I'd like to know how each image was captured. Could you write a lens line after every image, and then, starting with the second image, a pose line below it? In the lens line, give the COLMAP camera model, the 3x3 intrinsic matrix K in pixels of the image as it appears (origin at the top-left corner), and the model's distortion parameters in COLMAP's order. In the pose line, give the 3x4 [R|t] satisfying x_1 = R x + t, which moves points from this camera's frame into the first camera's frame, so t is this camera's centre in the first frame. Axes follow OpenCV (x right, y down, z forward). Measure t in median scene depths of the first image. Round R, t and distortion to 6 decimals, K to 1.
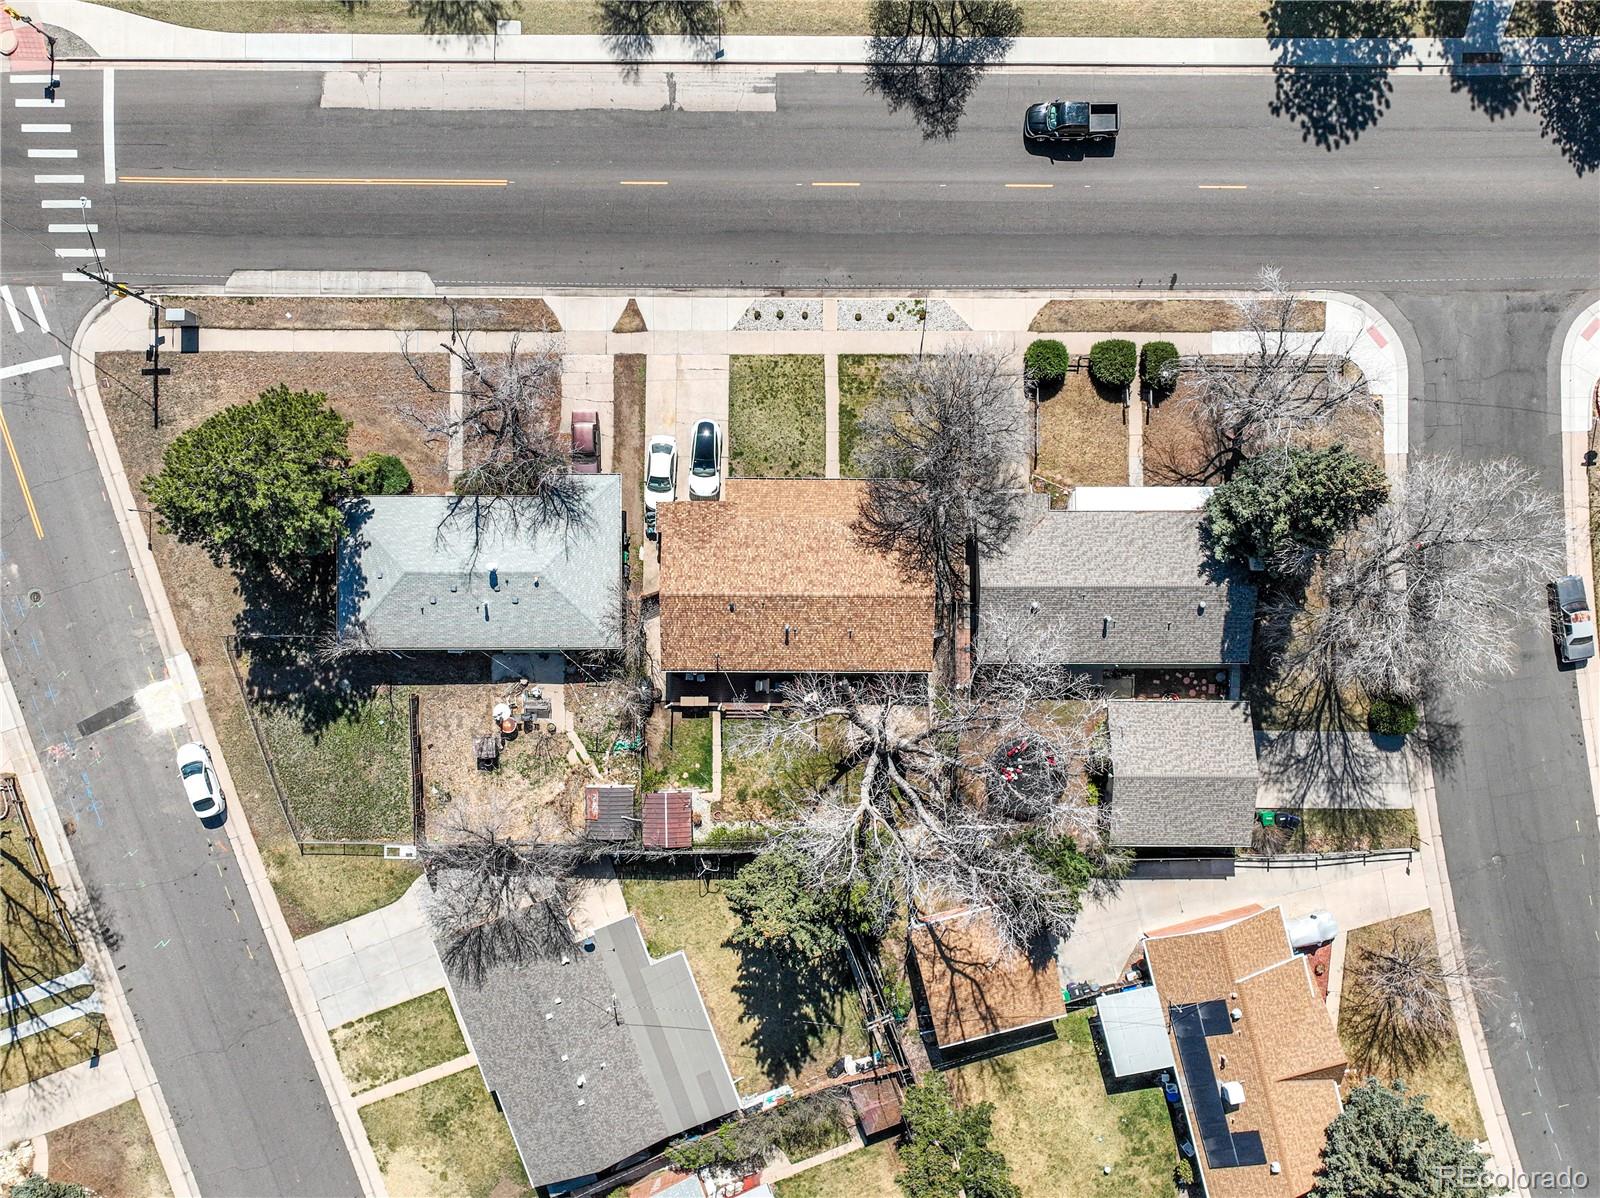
lens RADIAL K [[1273.0, 0, 800.0], [0, 1273.0, 599.0], [0, 0, 1]] dist [-0.002470, 0.000613]
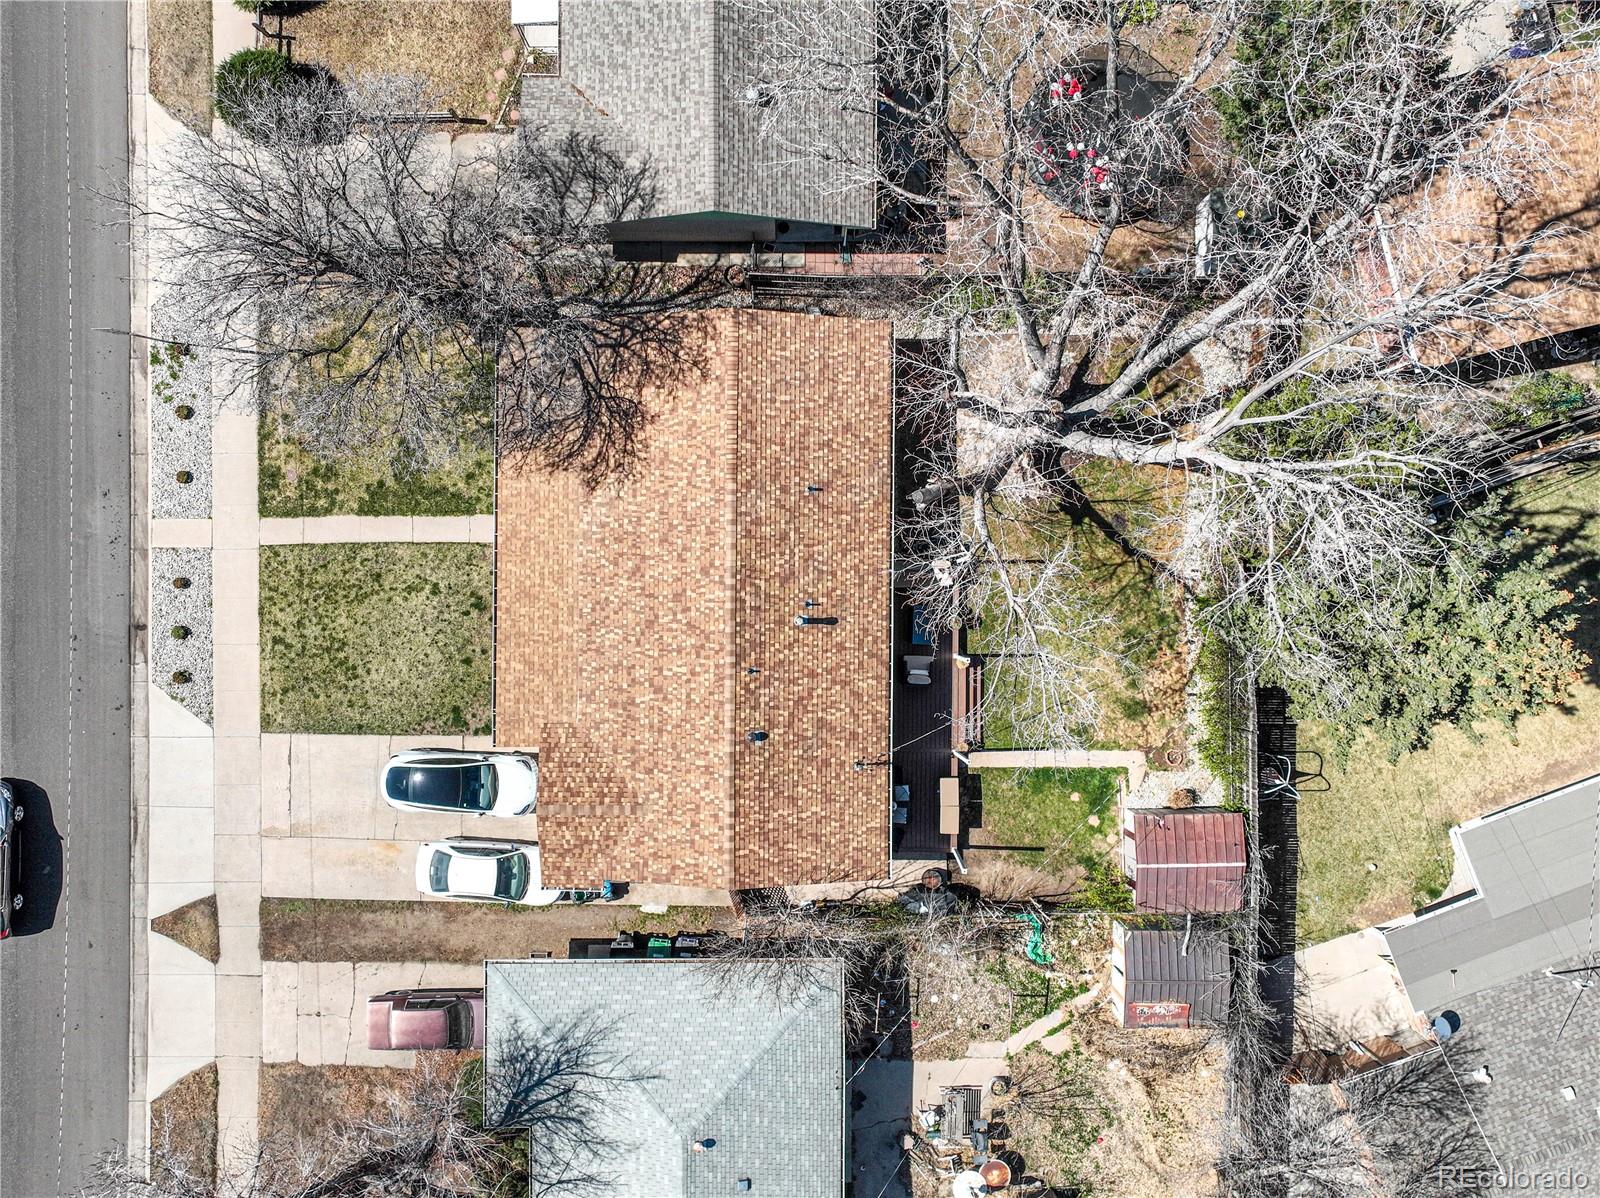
lens RADIAL K [[1273.0, 0, 800.0], [0, 1273.0, 599.0], [0, 0, 1]] dist [-0.002470, 0.000613]
pose [[0.001211, -0.999991, -0.004094, -0.000016], [0.999960, 0.001175, 0.008849, 0.017240], [-0.008844, -0.004104, 0.999952, 0.498195]]
